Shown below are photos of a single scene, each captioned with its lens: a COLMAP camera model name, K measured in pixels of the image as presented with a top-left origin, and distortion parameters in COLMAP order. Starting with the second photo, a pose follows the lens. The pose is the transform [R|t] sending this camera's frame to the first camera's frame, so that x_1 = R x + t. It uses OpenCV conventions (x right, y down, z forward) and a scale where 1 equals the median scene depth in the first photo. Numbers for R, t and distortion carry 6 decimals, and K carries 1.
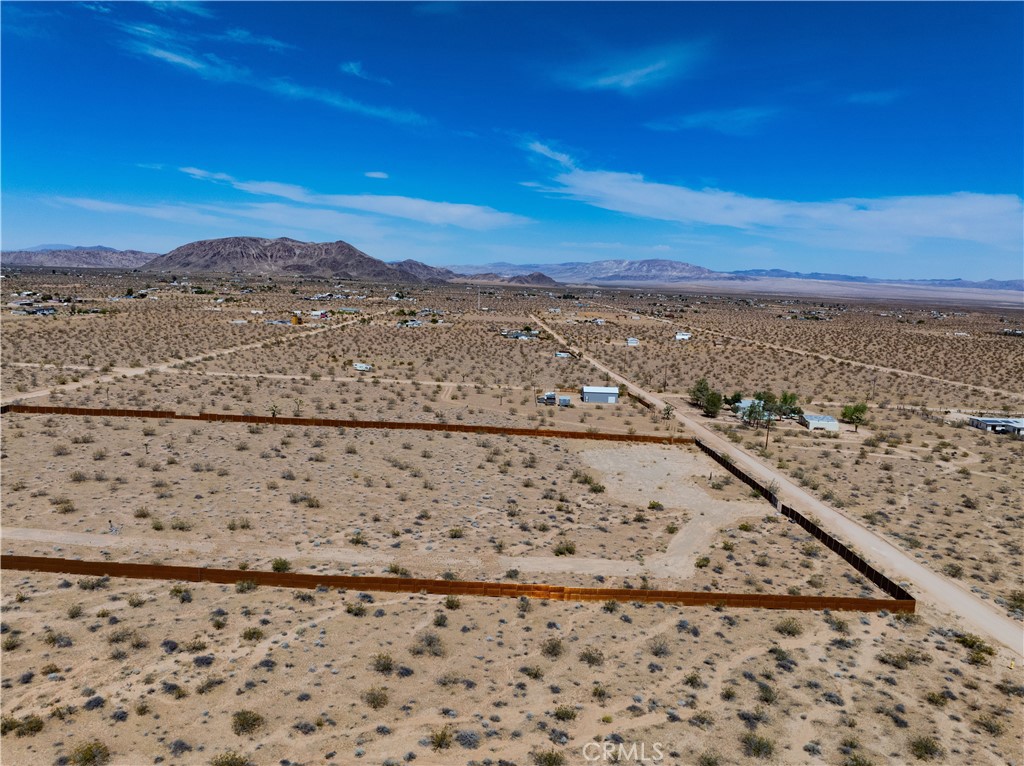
lens RADIAL K [[722.0, 0, 514.0], [0, 722.0, 394.0], [0, 0, 1]] dist [-0.041629, 0.005998]
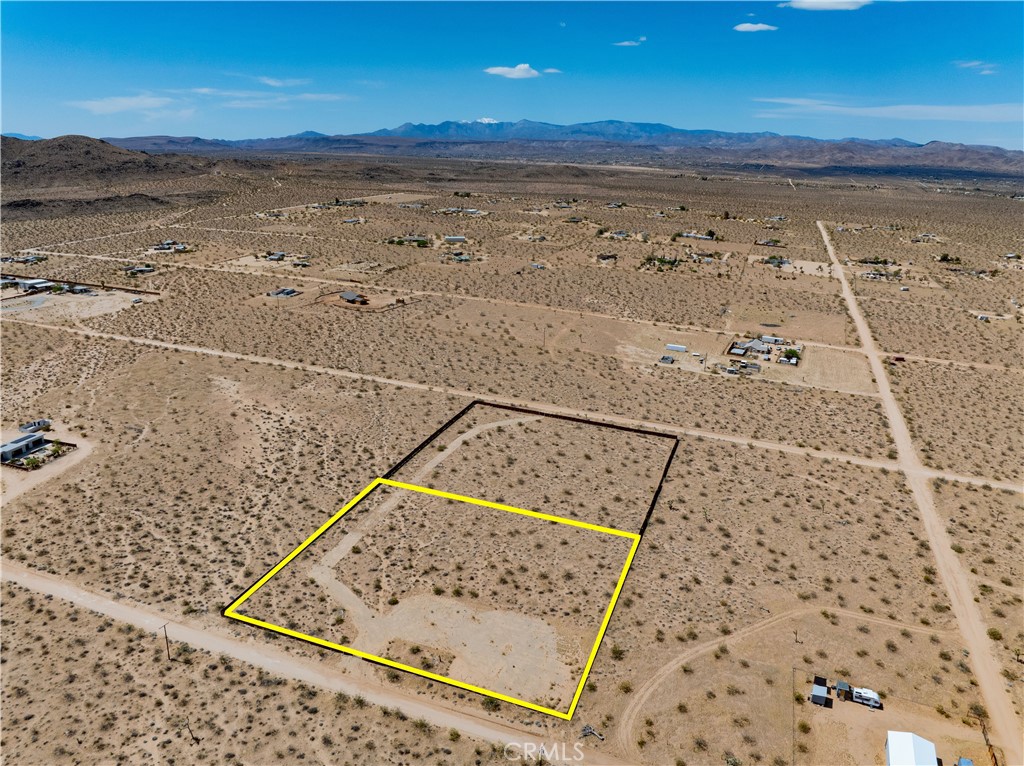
lens RADIAL K [[722.0, 0, 513.6], [0, 722.0, 380.7], [0, 0, 1]] dist [-0.041629, 0.005998]
pose [[-0.367830, 0.239927, -0.898408, 1.548989], [-0.187958, 0.927015, 0.324522, -0.946827], [0.910699, 0.288232, -0.295887, 1.726176]]
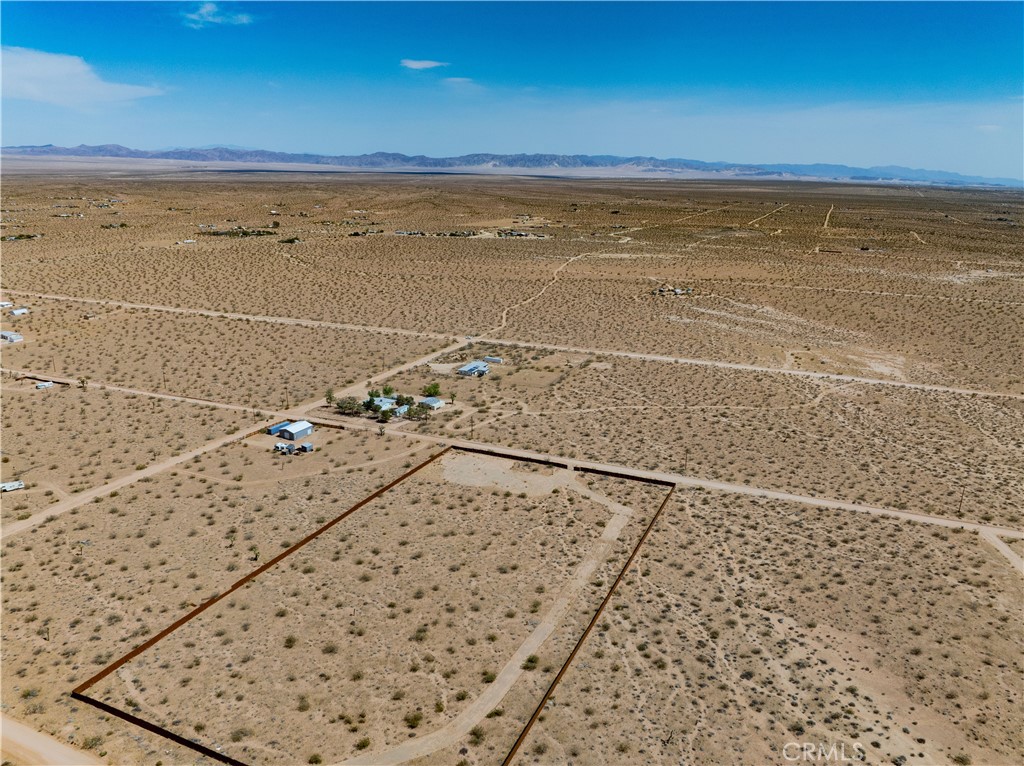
lens RADIAL K [[722.0, 0, 514.3], [0, 722.0, 386.6], [0, 0, 1]] dist [-0.041629, 0.005998]
pose [[0.438524, -0.296245, 0.848490, -1.715690], [0.146572, 0.955044, 0.257695, -0.770127], [-0.886687, 0.011360, 0.462231, 0.138281]]
